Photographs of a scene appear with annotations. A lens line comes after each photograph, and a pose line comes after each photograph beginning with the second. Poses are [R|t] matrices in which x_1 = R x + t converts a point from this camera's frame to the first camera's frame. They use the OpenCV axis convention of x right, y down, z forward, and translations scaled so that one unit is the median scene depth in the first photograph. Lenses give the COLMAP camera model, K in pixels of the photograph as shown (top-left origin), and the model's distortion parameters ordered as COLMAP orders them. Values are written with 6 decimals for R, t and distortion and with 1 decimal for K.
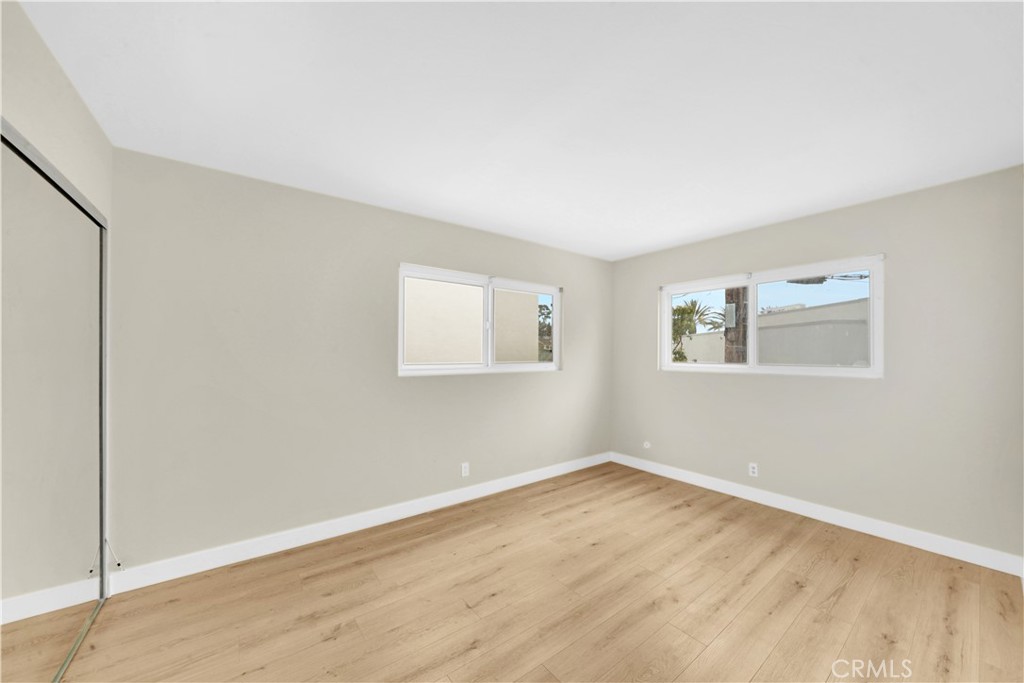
lens RADIAL K [[369.5, 0, 513.9], [0, 369.5, 364.6], [0, 0, 1]] dist [-0.020127, 0.000258]
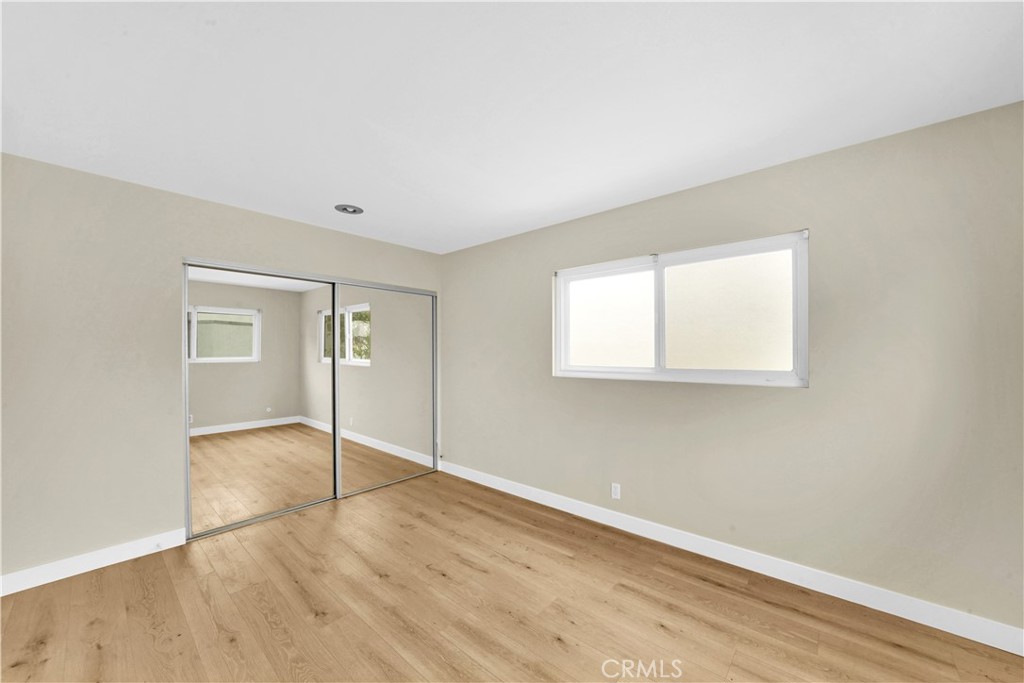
lens RADIAL K [[369.5, 0, 516.2], [0, 369.5, 346.4], [0, 0, 1]] dist [-0.020127, 0.000258]
pose [[0.224041, -0.016994, -0.974432, 0.864037], [-0.030404, 0.999239, -0.024417, -0.023856], [0.974105, 0.035097, 0.223354, 0.766046]]
